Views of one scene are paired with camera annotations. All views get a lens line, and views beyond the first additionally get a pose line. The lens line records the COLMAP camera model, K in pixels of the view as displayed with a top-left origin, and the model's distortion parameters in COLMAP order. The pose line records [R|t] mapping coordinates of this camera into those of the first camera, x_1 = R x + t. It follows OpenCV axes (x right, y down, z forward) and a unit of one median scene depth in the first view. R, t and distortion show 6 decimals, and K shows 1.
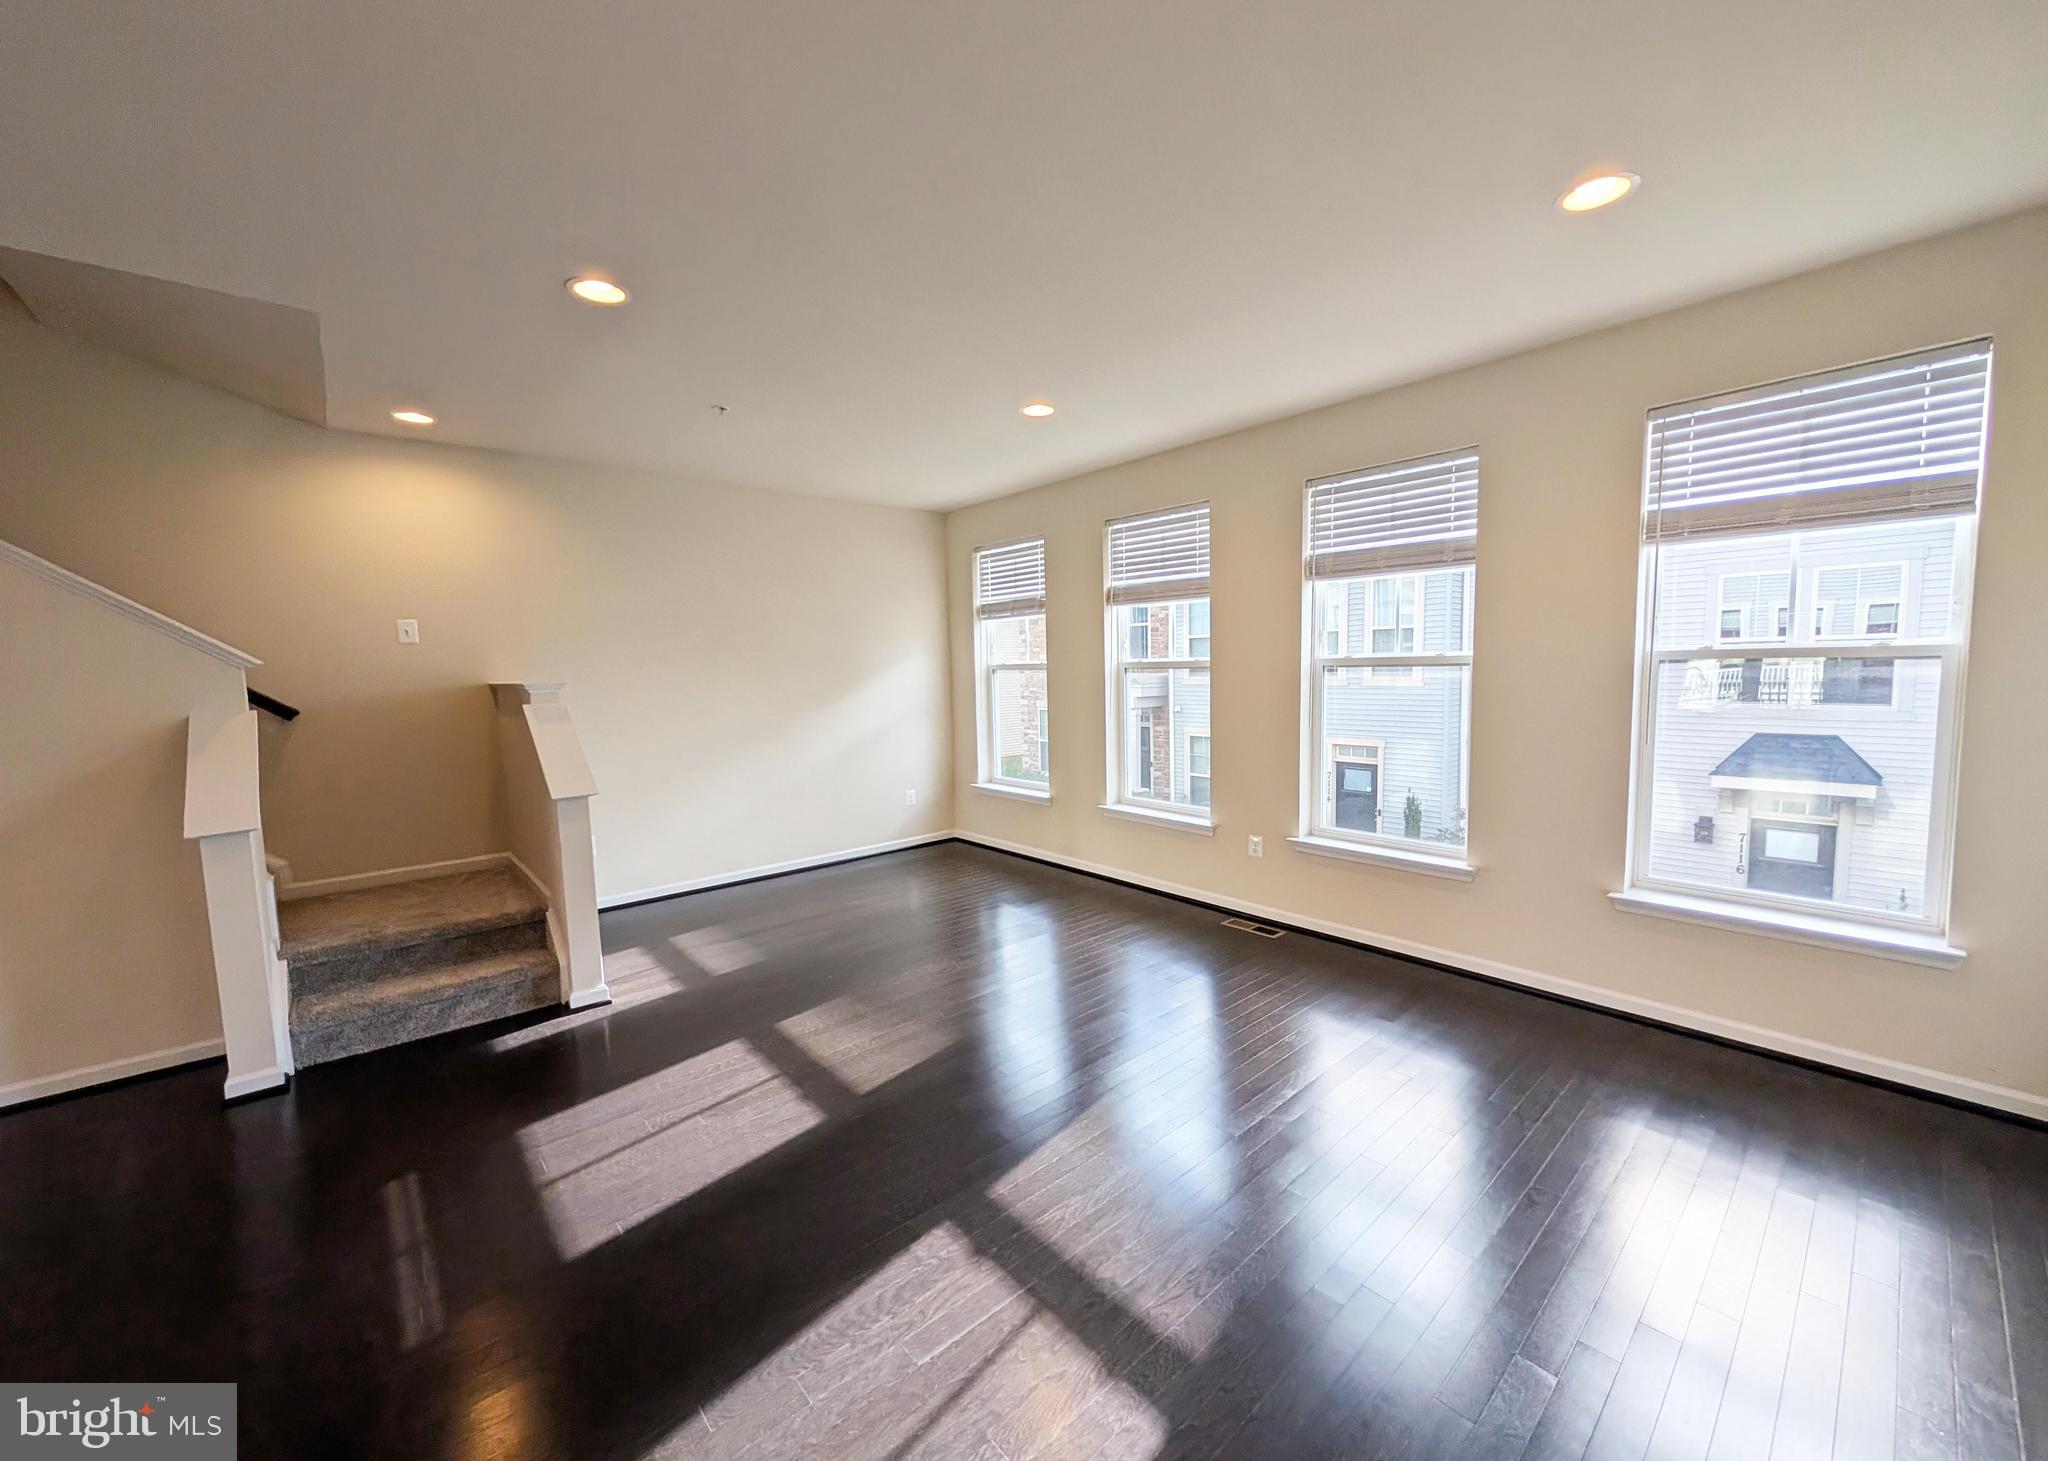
lens RADIAL K [[777.3, 0, 1021.2], [0, 777.3, 738.6], [0, 0, 1]] dist [0.001416, 0.000028]
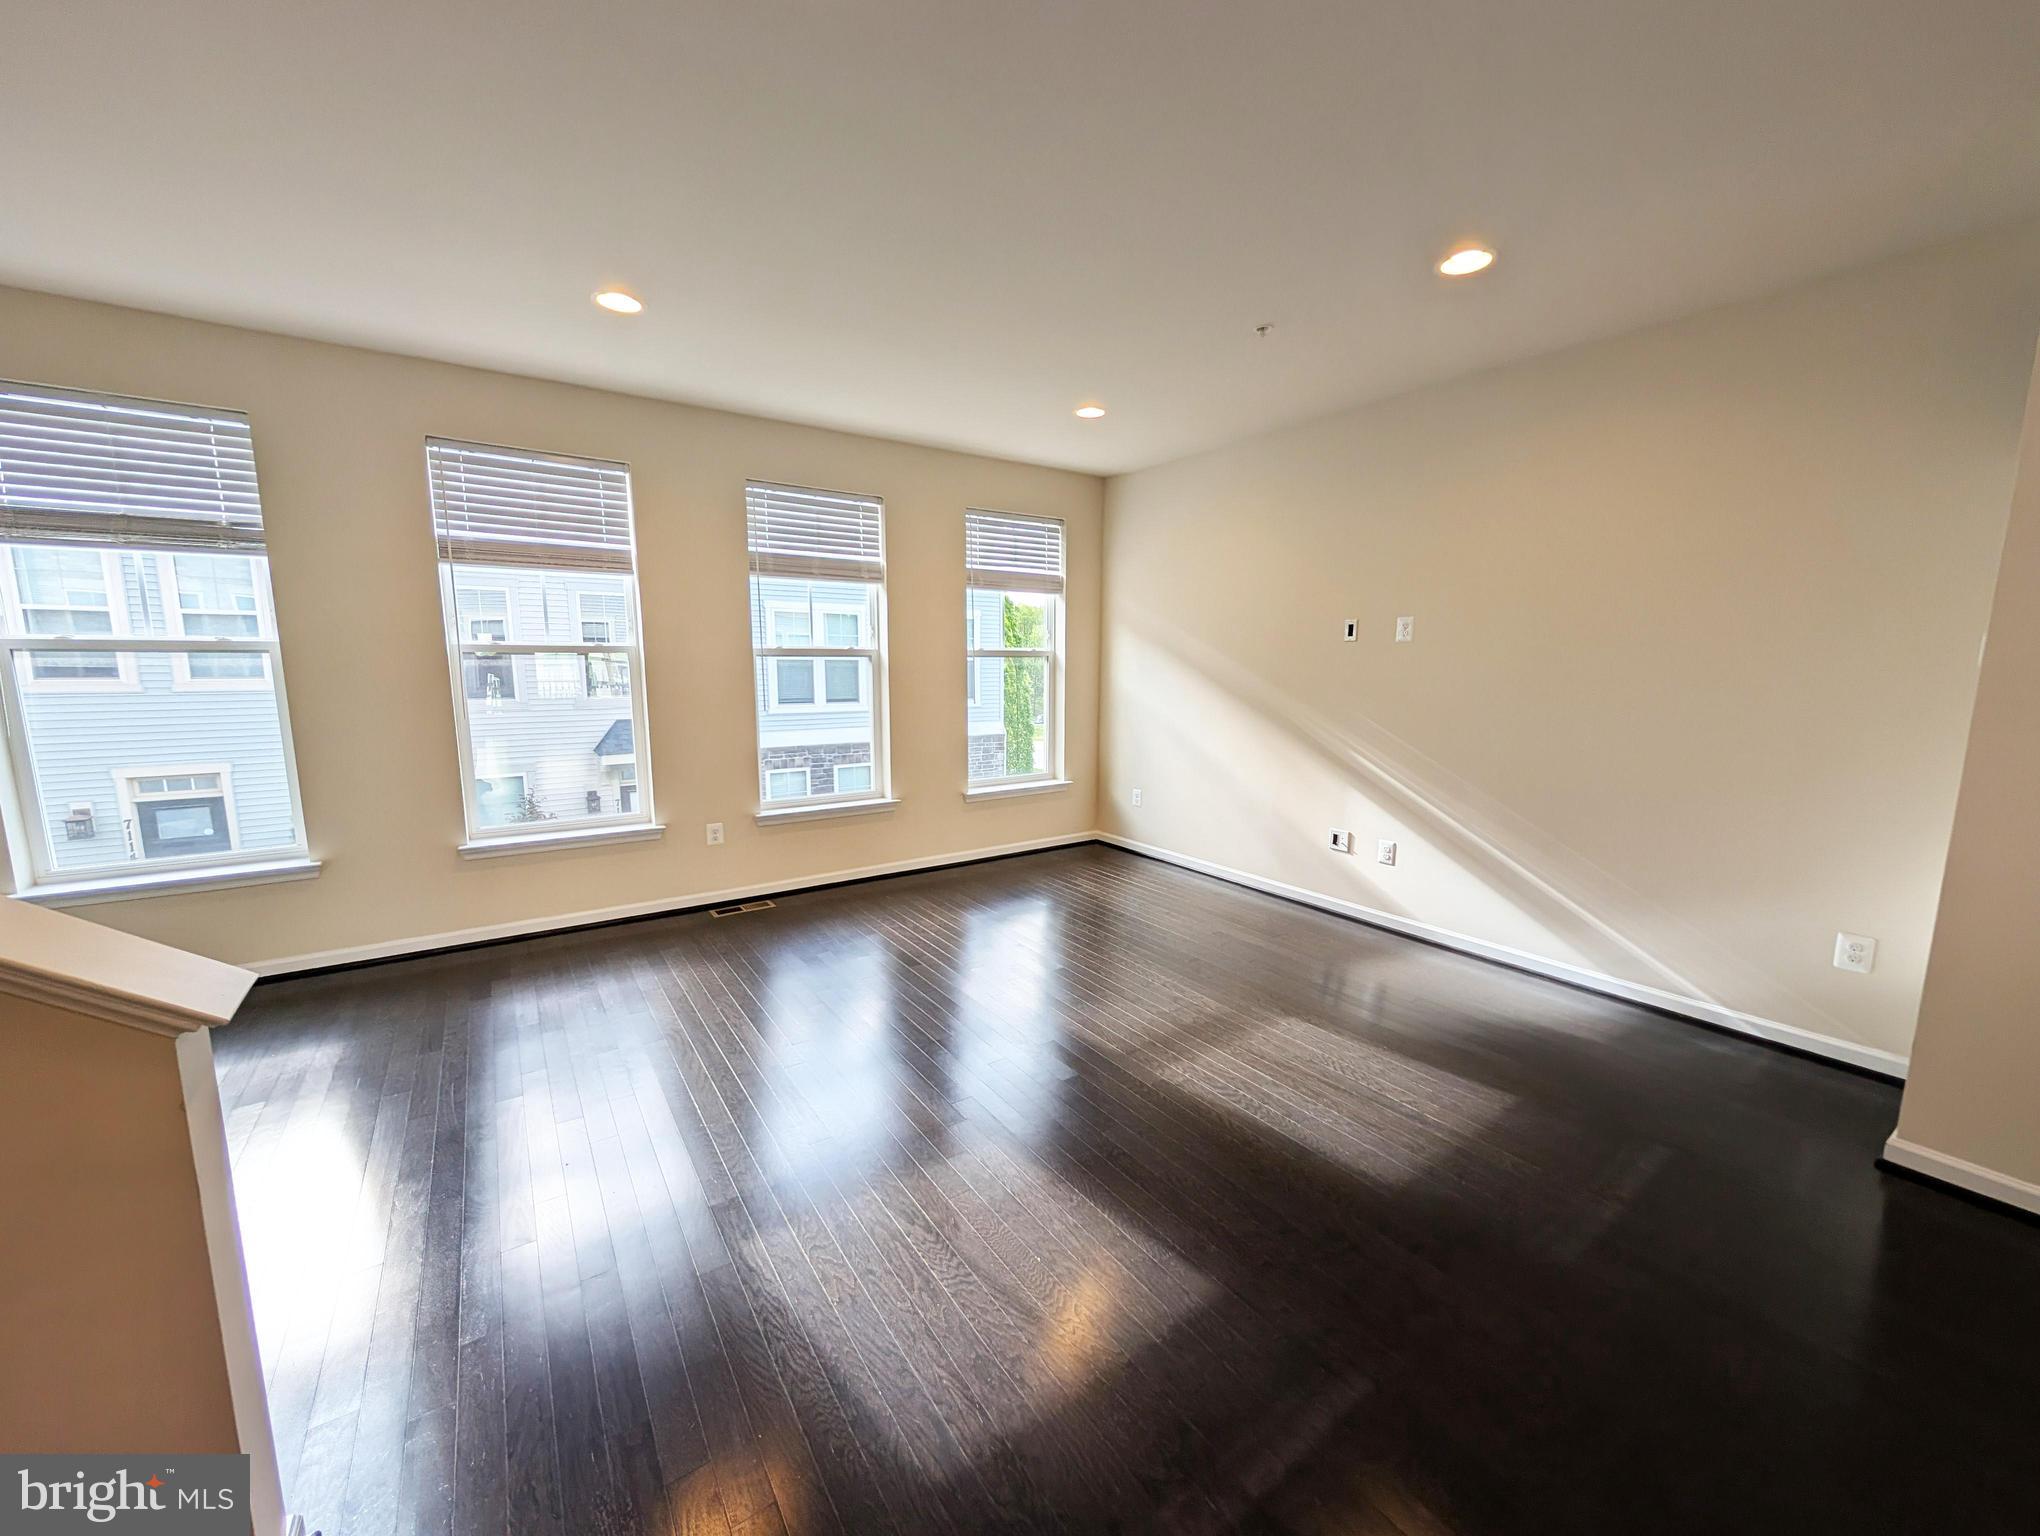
lens RADIAL K [[772.9, 0, 1012.9], [0, 772.9, 768.8], [0, 0, 1]] dist [0.005646, 0.000263]
pose [[0.119798, -0.117691, 0.985798, -0.526070], [0.089367, 0.990196, 0.107356, -0.014766], [-0.988768, 0.075237, 0.129142, 0.404729]]
